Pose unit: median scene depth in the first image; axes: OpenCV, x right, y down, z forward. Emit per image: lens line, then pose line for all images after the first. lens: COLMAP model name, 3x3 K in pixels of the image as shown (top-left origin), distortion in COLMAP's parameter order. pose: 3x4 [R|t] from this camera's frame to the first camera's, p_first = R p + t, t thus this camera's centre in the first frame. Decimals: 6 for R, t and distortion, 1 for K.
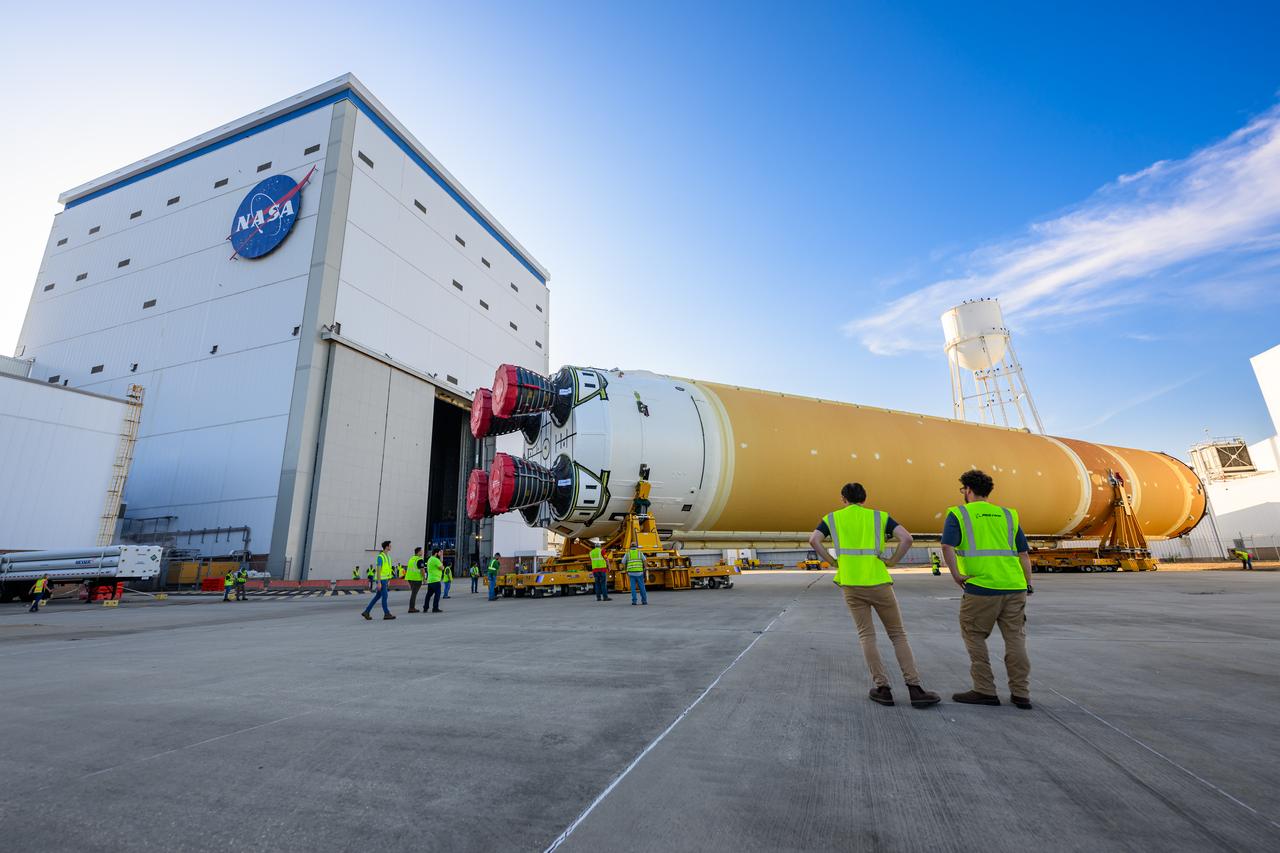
lens RADIAL K [[564.6, 0, 605.1], [0, 564.6, 398.8], [0, 0, 1]] dist [-0.000262, -0.000311]
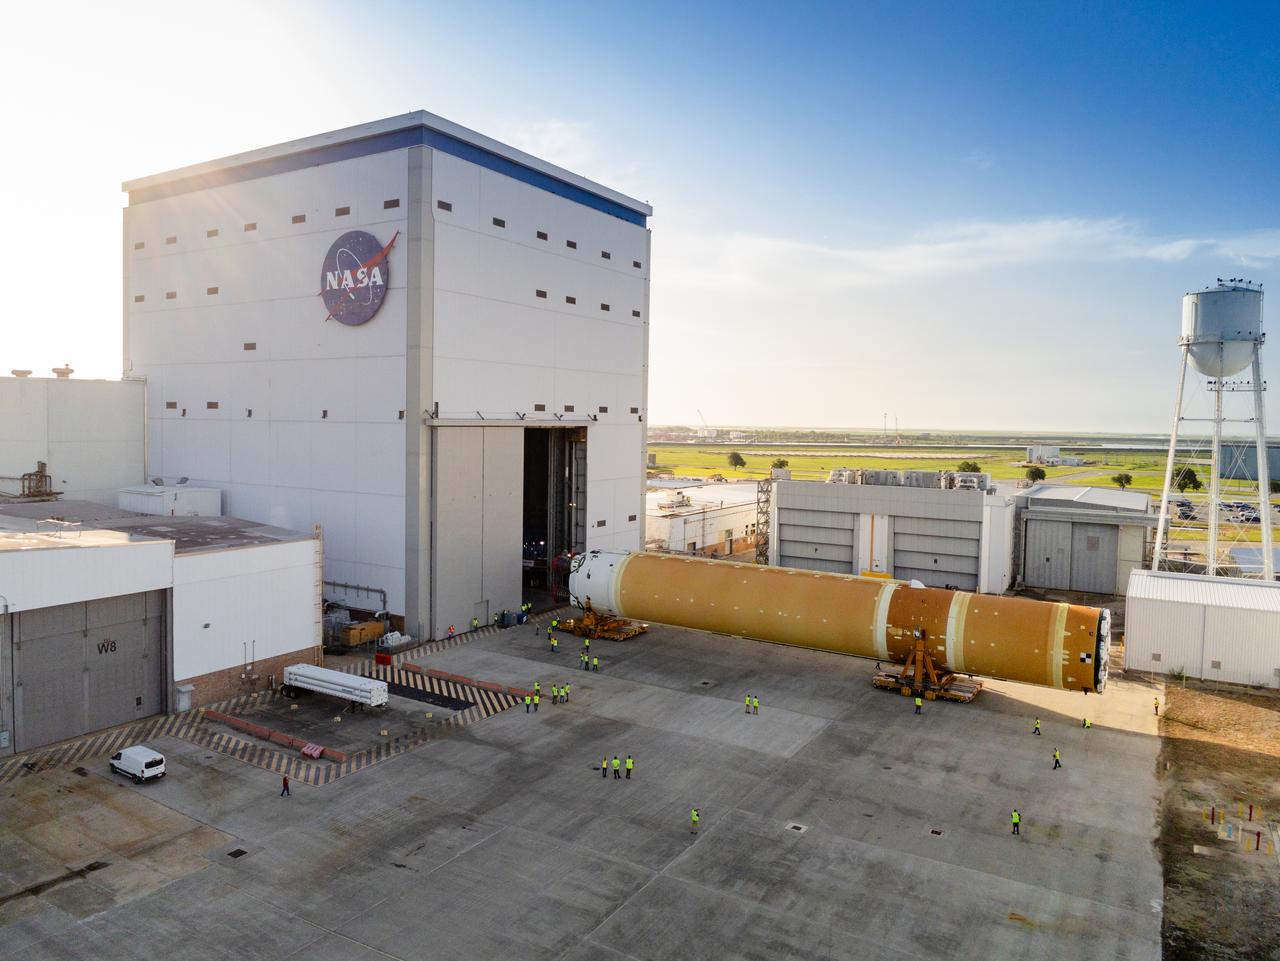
lens RADIAL K [[902.9, 0, 553.5], [0, 902.9, 459.3], [0, 0, 1]] dist [-0.017840, -0.008520]
pose [[0.975492, 0.047373, -0.214876, 0.091260], [0.027005, 0.943391, 0.330581, -0.539831], [0.218373, -0.328282, 0.918991, -0.476251]]
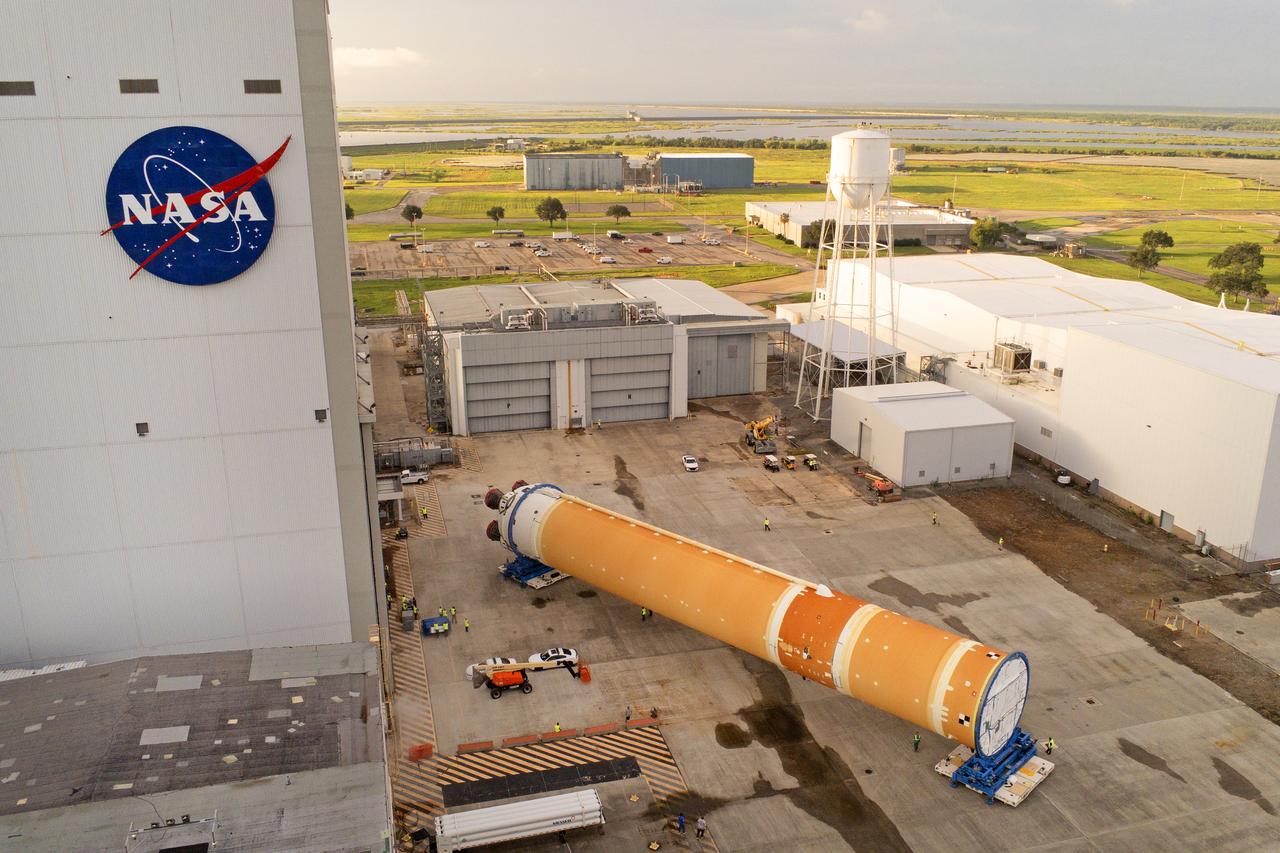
lens RADIAL K [[1073.4, 0, 647.6], [0, 1073.4, 435.8], [0, 0, 1]] dist [-0.060293, 0.107435]
pose [[0.800198, -0.159601, 0.578110, -0.908609], [-0.189897, 0.846917, 0.496660, -0.769797], [-0.568878, -0.507208, 0.647393, -0.112656]]
